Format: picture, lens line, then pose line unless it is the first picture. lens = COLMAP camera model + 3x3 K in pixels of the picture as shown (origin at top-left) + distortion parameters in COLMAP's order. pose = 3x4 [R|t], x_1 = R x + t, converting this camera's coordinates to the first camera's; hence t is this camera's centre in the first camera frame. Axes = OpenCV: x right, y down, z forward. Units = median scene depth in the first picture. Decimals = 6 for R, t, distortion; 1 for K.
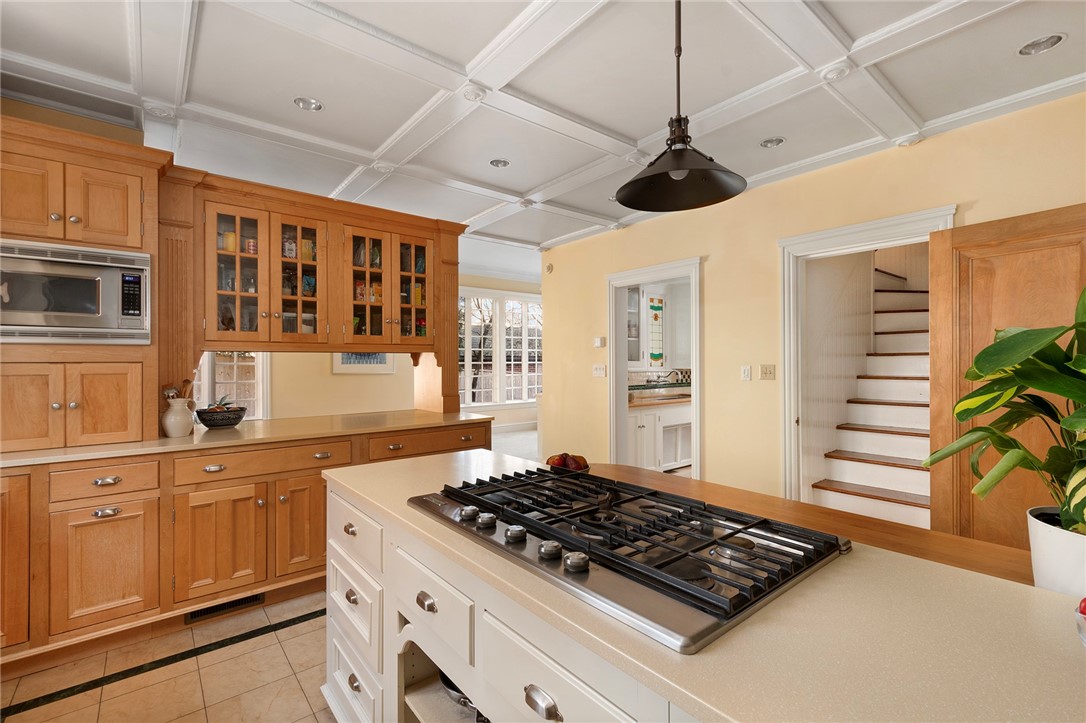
lens RADIAL K [[470.8, 0, 564.1], [0, 470.8, 362.7], [0, 0, 1]] dist [-0.003923, -0.000286]
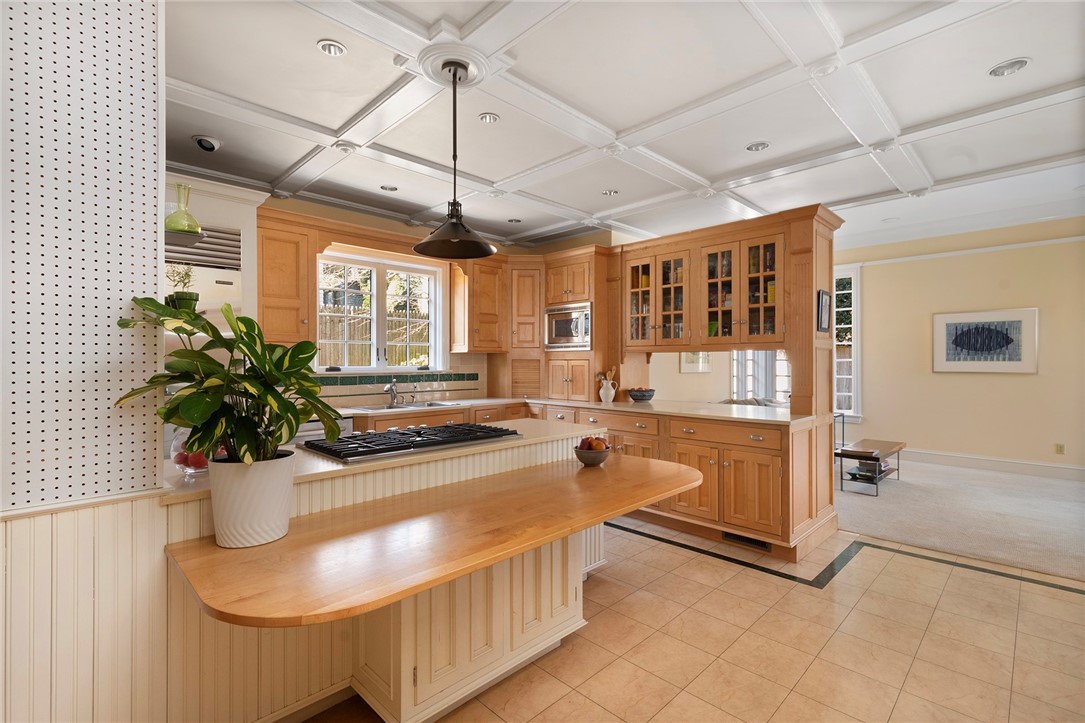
lens RADIAL K [[485.9, 0, 542.5], [0, 485.9, 361.5], [0, 0, 1]] dist [0.003533, 0.000470]
pose [[0.085234, 0.006481, -0.996340, 0.740514], [0.000562, 0.999978, 0.006553, -0.004952], [0.996361, -0.001119, 0.085229, 0.461554]]
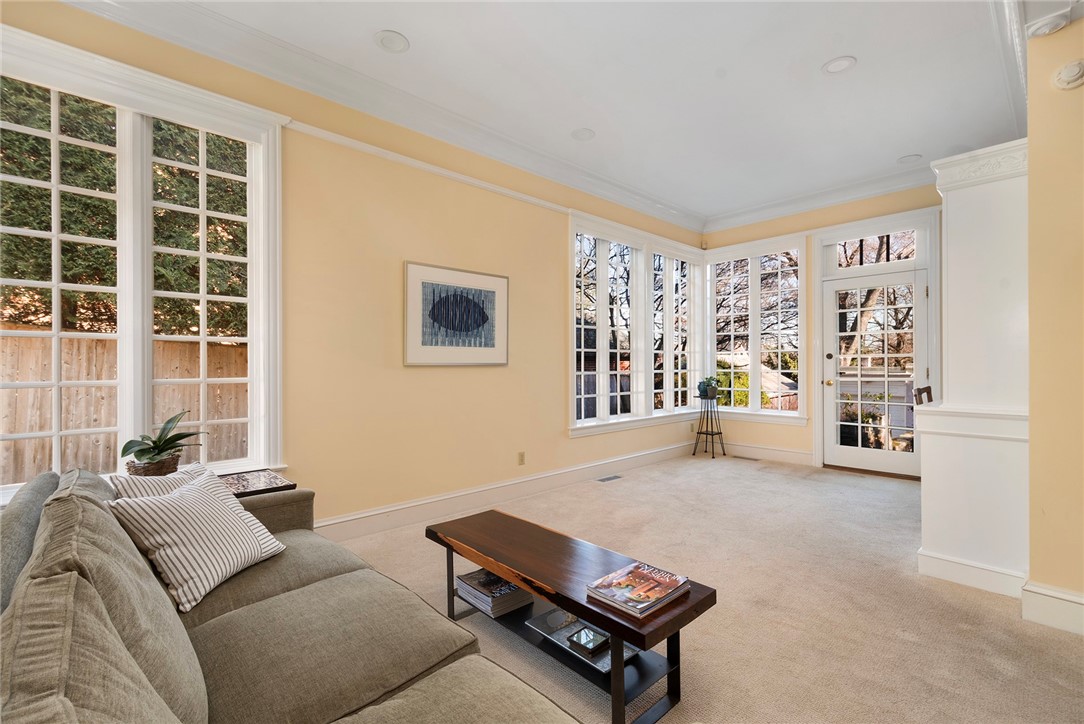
lens RADIAL K [[469.9, 0, 563.1], [0, 469.9, 363.2], [0, 0, 1]] dist [-0.003923, -0.000286]
pose [[0.996838, 0.001643, 0.079438, -0.809872], [-0.001368, 0.999993, -0.003515, 0.052709], [-0.079444, 0.003395, 0.996834, 1.095844]]
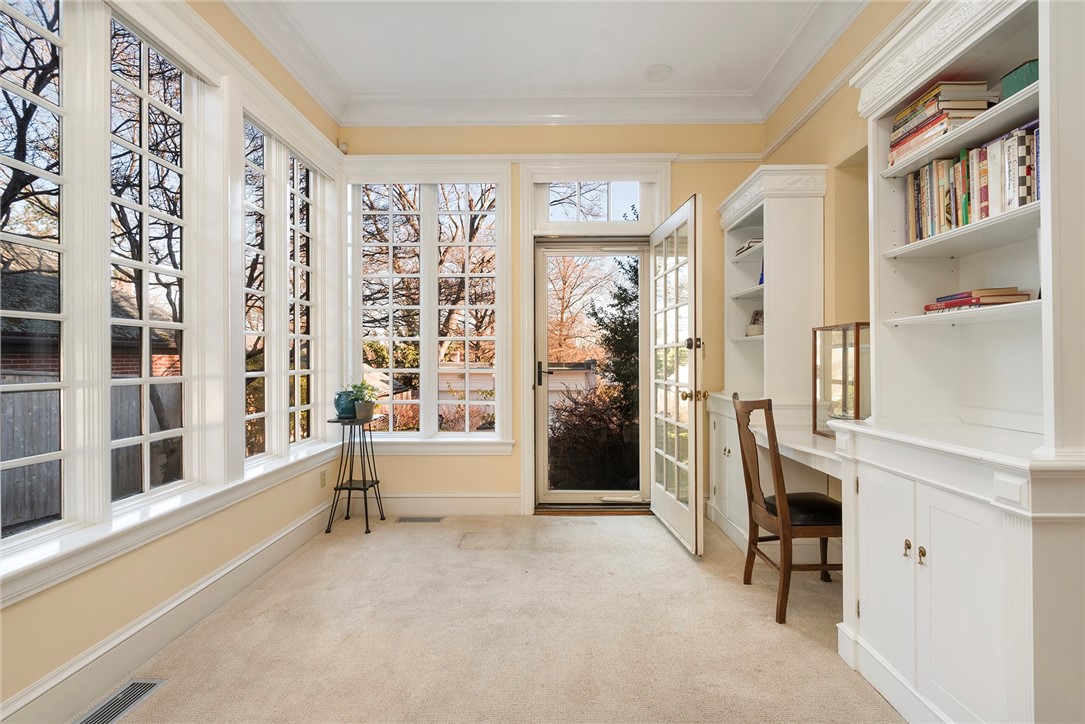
lens RADIAL K [[504.4, 0, 549.0], [0, 504.4, 359.2], [0, 0, 1]] dist [0.017334, -0.015660]
pose [[0.653101, 0.004133, 0.757259, -0.637653], [-0.001665, 0.999991, -0.004022, 0.051871], [-0.757269, 0.001366, 0.653102, 1.910304]]
